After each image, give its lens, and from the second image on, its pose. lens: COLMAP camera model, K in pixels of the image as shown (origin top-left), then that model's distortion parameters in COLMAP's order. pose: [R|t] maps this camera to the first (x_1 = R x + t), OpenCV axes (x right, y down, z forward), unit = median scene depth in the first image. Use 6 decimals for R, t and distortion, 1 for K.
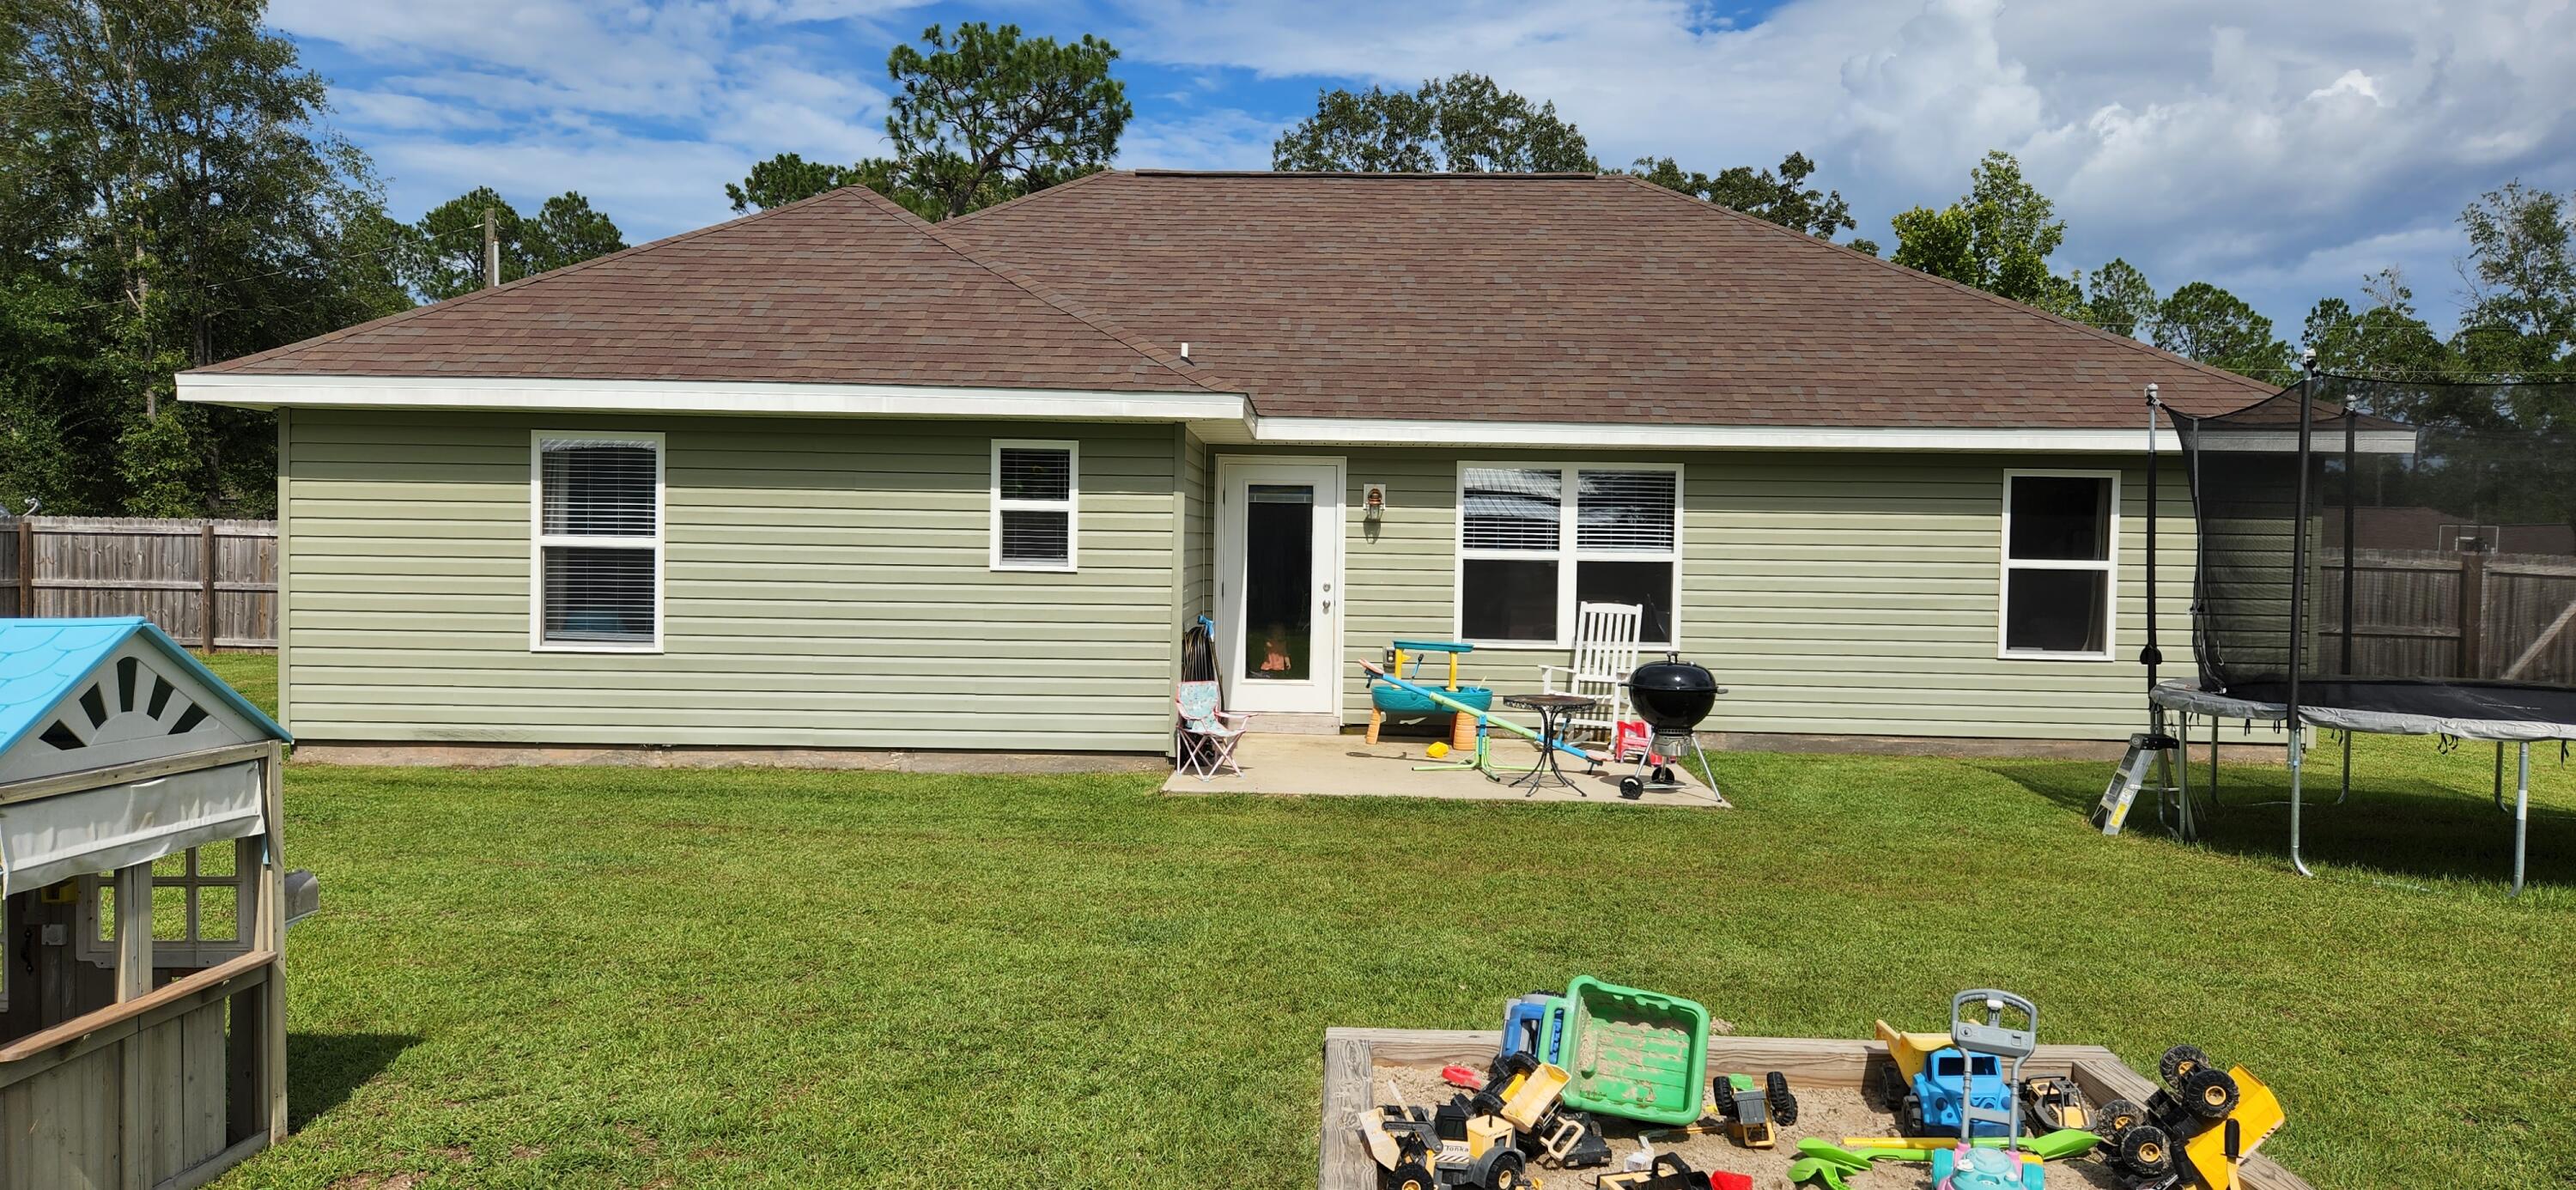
lens RADIAL K [[1754.9, 0, 1288.2], [0, 1754.9, 594.4], [0, 0, 1]] dist [0.028205, -0.000847]
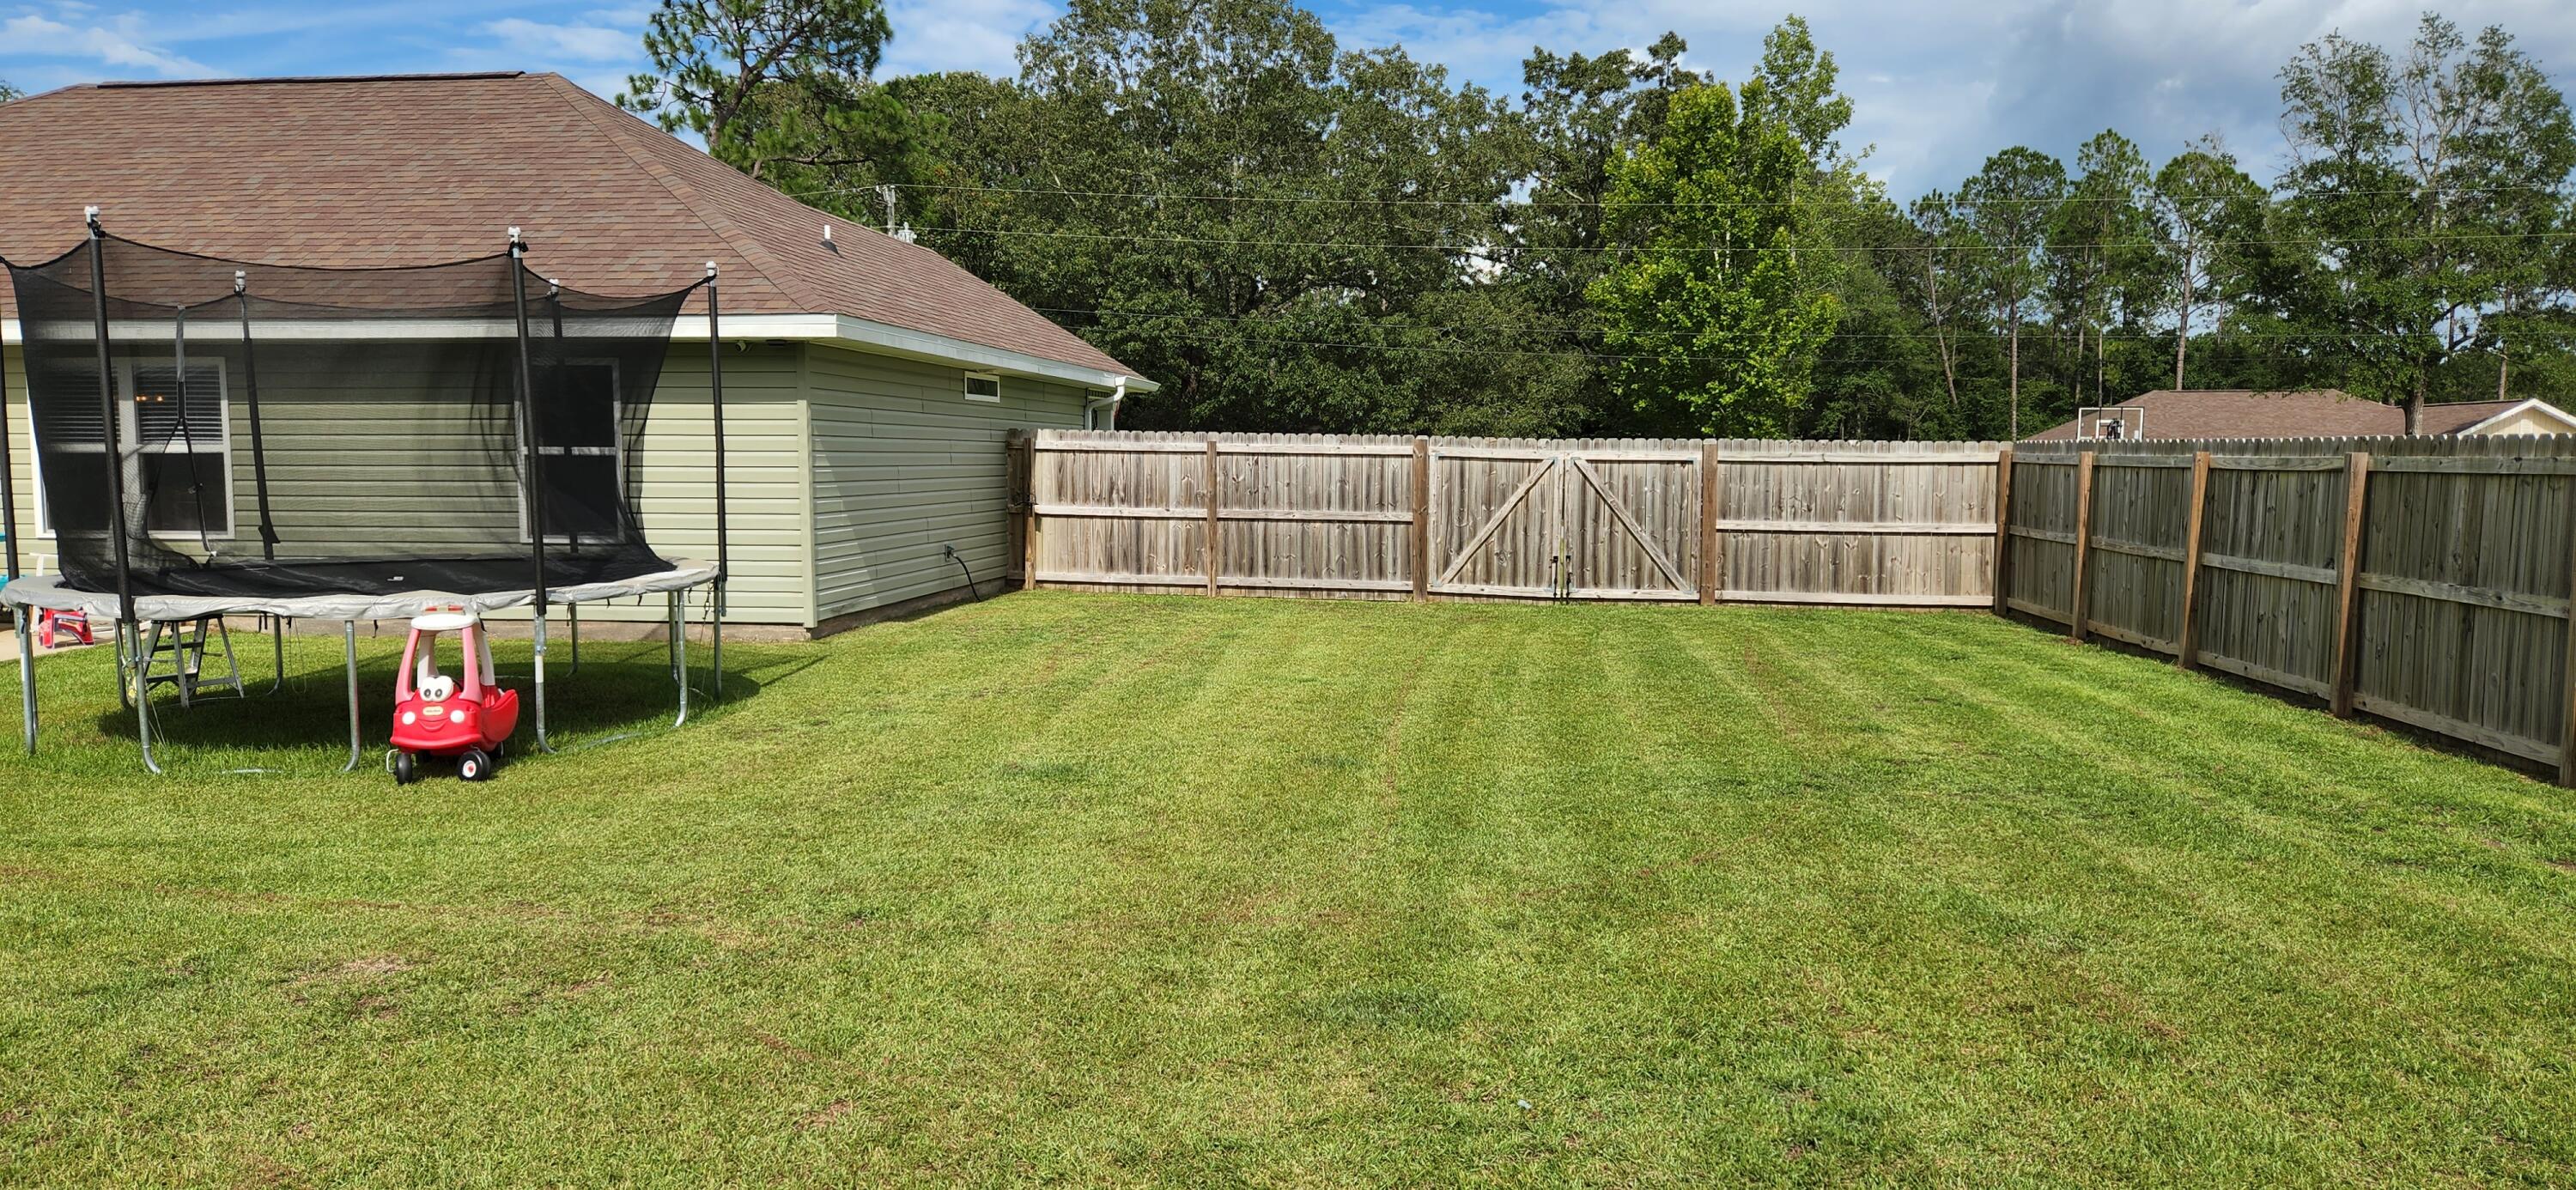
lens RADIAL K [[1754.9, 0, 1286.5], [0, 1754.9, 606.2], [0, 0, 1]] dist [0.028205, -0.000847]
pose [[0.993359, -0.005856, -0.114908, 0.701614], [0.012635, 0.998216, 0.058361, 0.013094], [0.114361, -0.059425, 0.991660, 0.012020]]
